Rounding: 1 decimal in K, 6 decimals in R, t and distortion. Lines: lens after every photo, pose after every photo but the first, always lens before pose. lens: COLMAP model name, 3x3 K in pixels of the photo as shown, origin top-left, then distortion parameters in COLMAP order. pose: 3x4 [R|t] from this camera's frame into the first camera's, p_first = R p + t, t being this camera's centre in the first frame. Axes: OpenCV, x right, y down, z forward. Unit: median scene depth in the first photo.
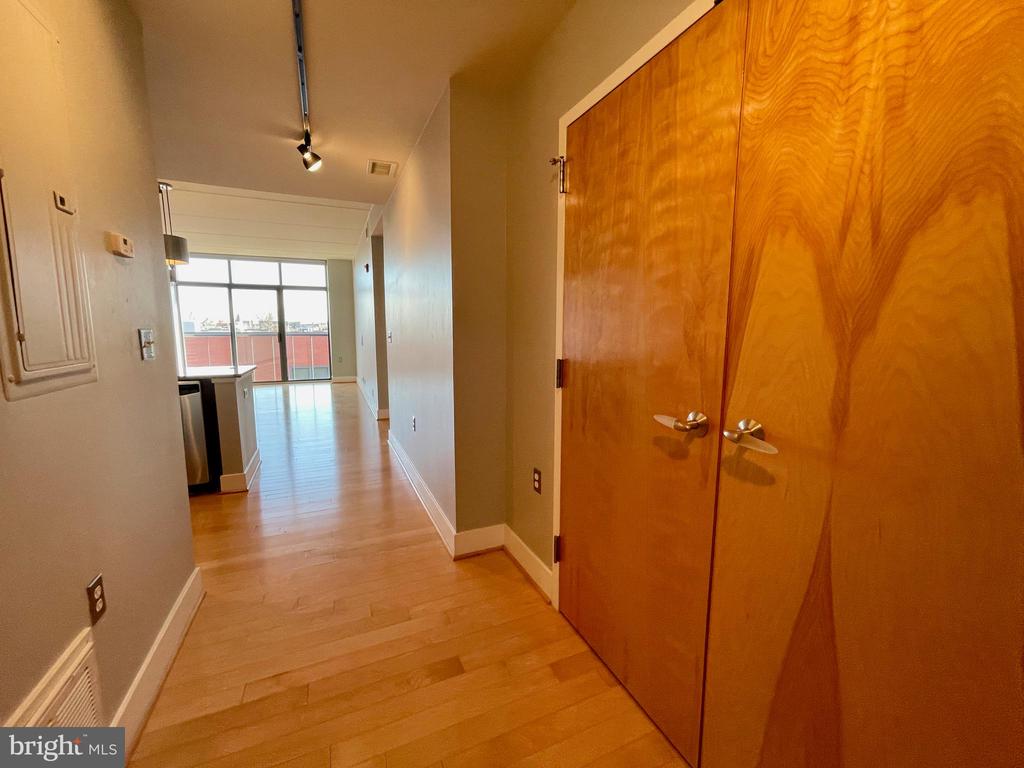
lens RADIAL K [[415.7, 0, 509.8], [0, 415.7, 377.7], [0, 0, 1]] dist [-0.005996, 0.000842]
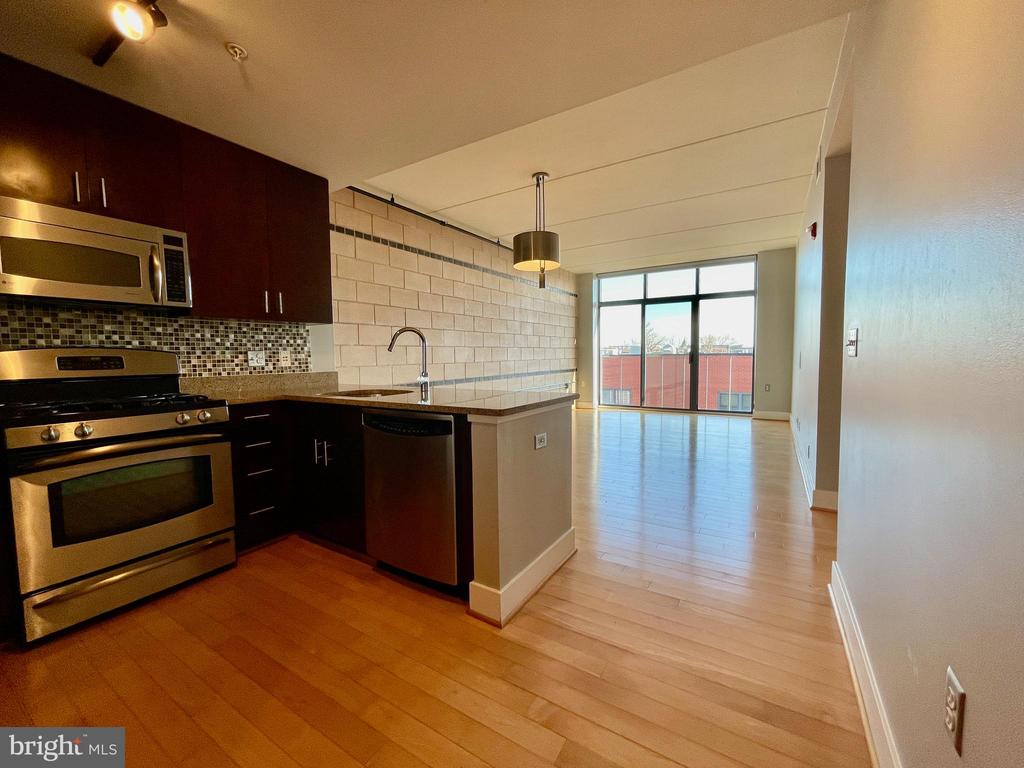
lens RADIAL K [[415.7, 0, 522.7], [0, 415.7, 385.1], [0, 0, 1]] dist [-0.005996, 0.000842]
pose [[0.579633, 0.047598, -0.813486, -0.070510], [-0.081405, 0.996681, 0.000313, -0.014842], [0.810801, 0.066040, 0.581584, 0.246282]]
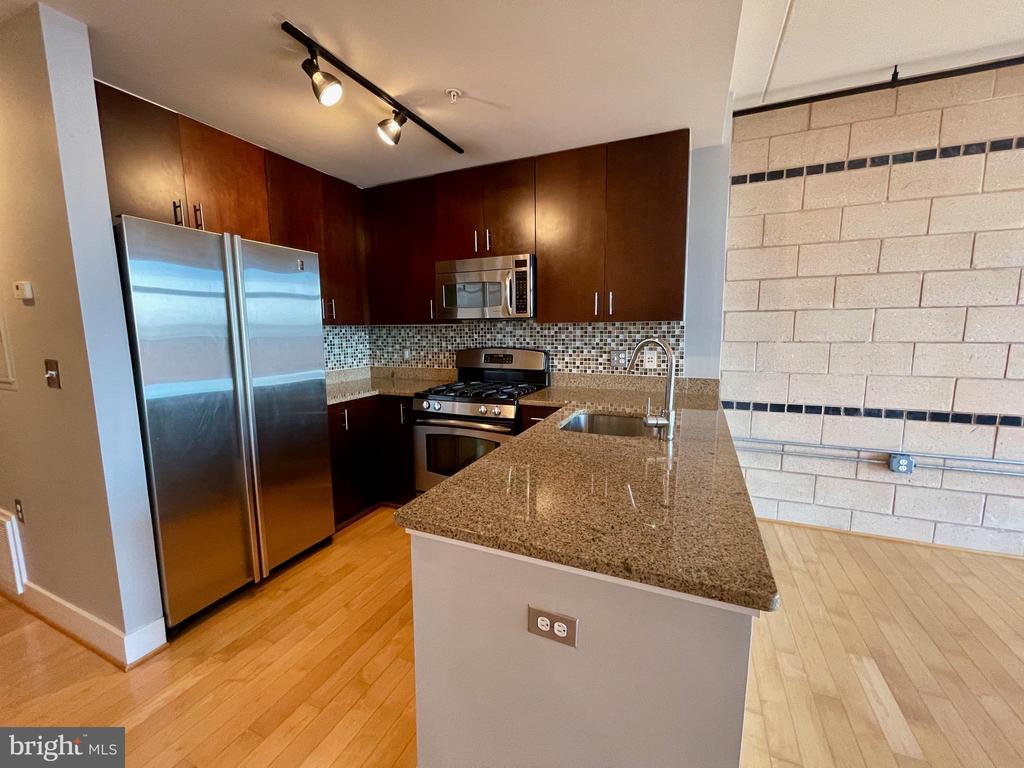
lens RADIAL K [[415.7, 0, 510.1], [0, 415.7, 381.6], [0, 0, 1]] dist [-0.005996, 0.000842]
pose [[-0.747451, 0.087411, -0.658542, -0.180768], [-0.074269, 0.974096, 0.213592, -0.062586], [0.660153, 0.208559, -0.721596, 0.441325]]
